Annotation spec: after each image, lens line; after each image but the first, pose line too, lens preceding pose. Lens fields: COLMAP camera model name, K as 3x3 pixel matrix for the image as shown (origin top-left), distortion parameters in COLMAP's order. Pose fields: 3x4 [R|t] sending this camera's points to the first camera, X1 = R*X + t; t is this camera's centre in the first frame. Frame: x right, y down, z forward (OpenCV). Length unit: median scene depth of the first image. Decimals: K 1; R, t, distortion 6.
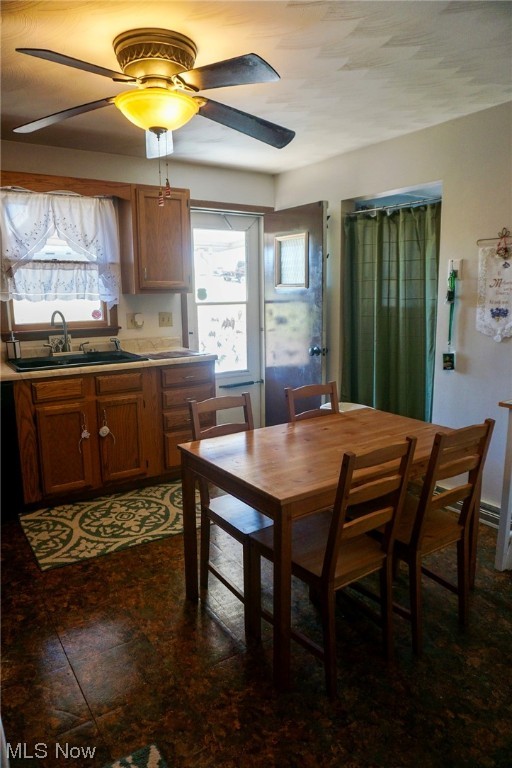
lens RADIAL K [[508.0, 0, 255.8], [0, 508.0, 384.4], [0, 0, 1]] dist [-0.066834, 0.036252]
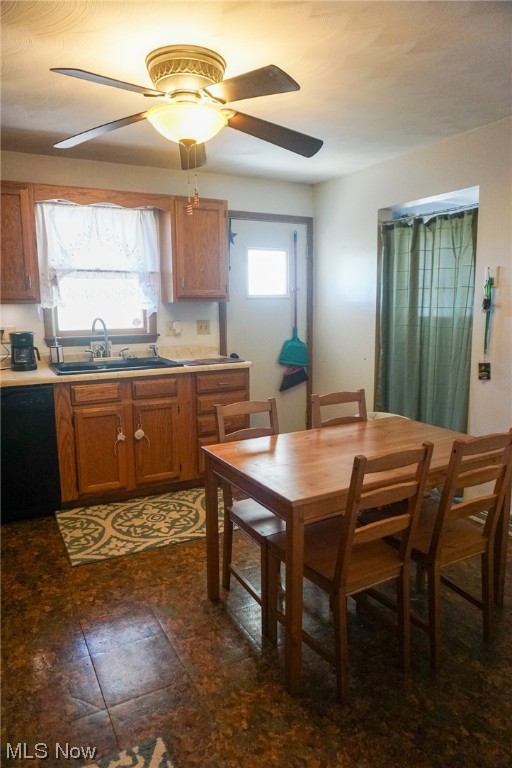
lens RADIAL K [[508.0, 0, 257.8], [0, 508.0, 385.3], [0, 0, 1]] dist [-0.066834, 0.036252]
pose [[0.995459, 0.016749, -0.093706, 0.041655], [-0.018822, 0.999596, -0.021278, 0.011695], [0.093311, 0.022945, 0.995373, -0.007157]]
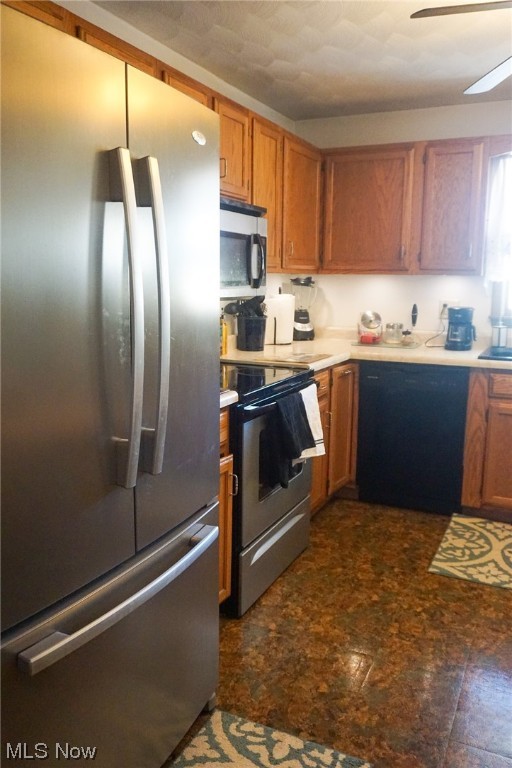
lens RADIAL K [[617.2, 0, 258.0], [0, 617.2, 384.0], [0, 0, 1]] dist [-0.038281, 0.013891]
pose [[0.505472, 0.156730, -0.848489, 0.282281], [-0.170756, 0.982086, 0.079682, -0.000389], [0.845778, 0.104608, 0.523180, 0.098659]]
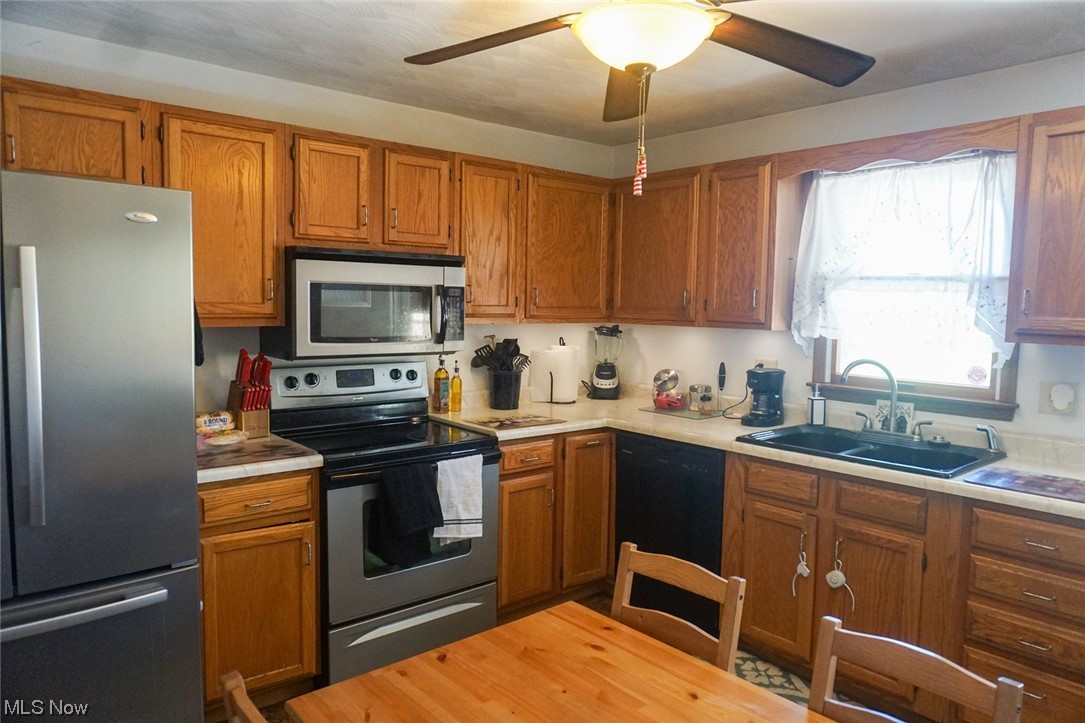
lens RADIAL K [[717.7, 0, 547.3], [0, 717.7, 361.2], [0, 0, 1]] dist [-0.066834, 0.036252]
pose [[0.112505, 0.091736, -0.989407, 0.480732], [-0.199674, 0.977505, 0.067928, -0.152382], [0.973382, 0.189916, 0.128292, 0.632212]]
